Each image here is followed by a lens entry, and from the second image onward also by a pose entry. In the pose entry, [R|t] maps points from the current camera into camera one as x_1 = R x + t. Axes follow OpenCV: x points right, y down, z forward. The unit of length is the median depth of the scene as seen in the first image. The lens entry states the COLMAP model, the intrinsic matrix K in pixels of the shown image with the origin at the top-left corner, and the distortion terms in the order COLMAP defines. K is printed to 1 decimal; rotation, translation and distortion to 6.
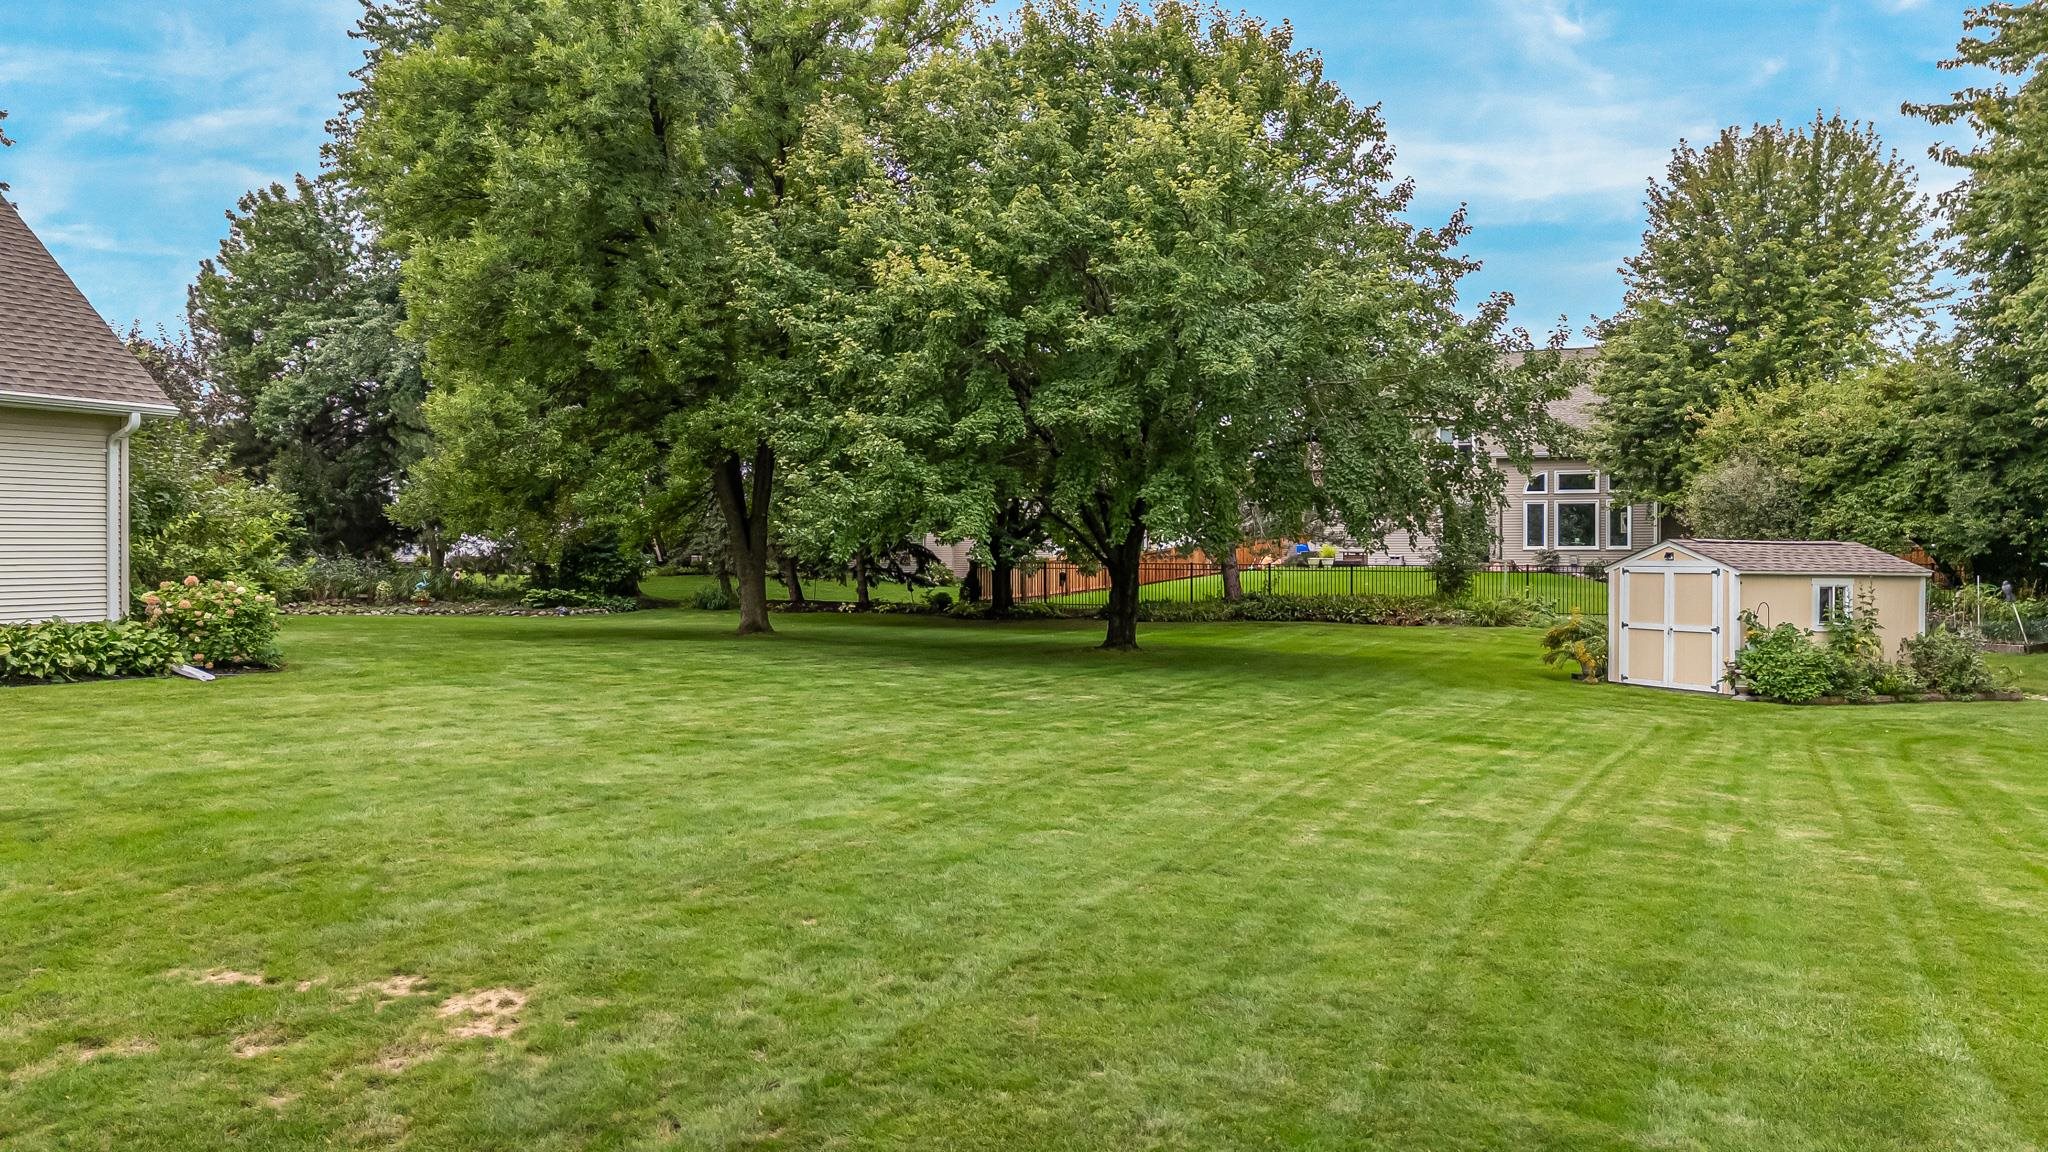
lens RADIAL K [[1509.1, 0, 1034.9], [0, 1509.1, 564.8], [0, 0, 1]] dist [0.087495, -0.105178]
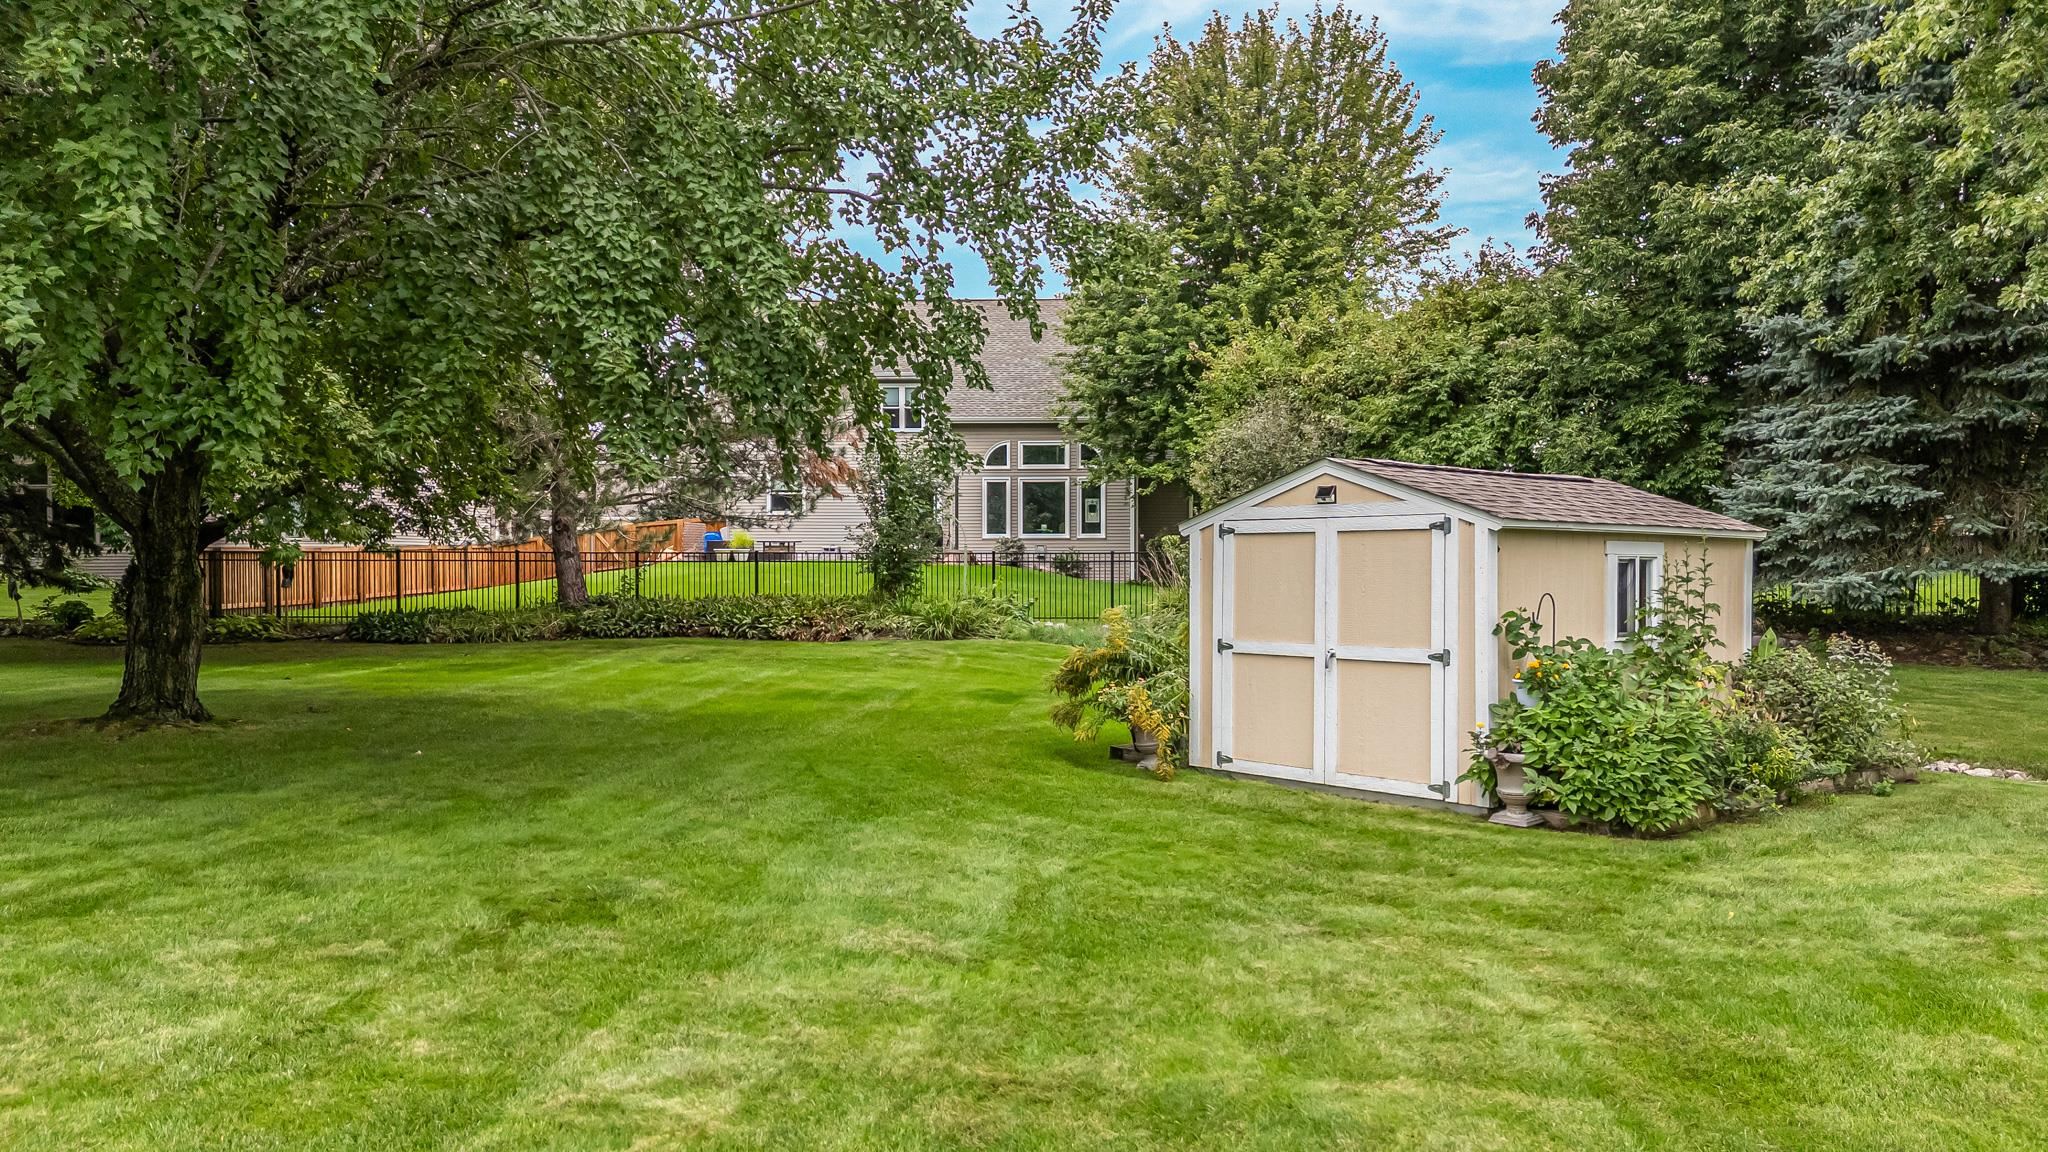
lens RADIAL K [[1509.1, 0, 1034.9], [0, 1509.1, 564.8], [0, 0, 1]] dist [0.087495, -0.105178]
pose [[0.938465, -0.005105, 0.345337, 0.100101], [0.006249, 0.999978, -0.002202, 0.008691], [-0.345318, 0.004224, 0.938476, 0.340208]]
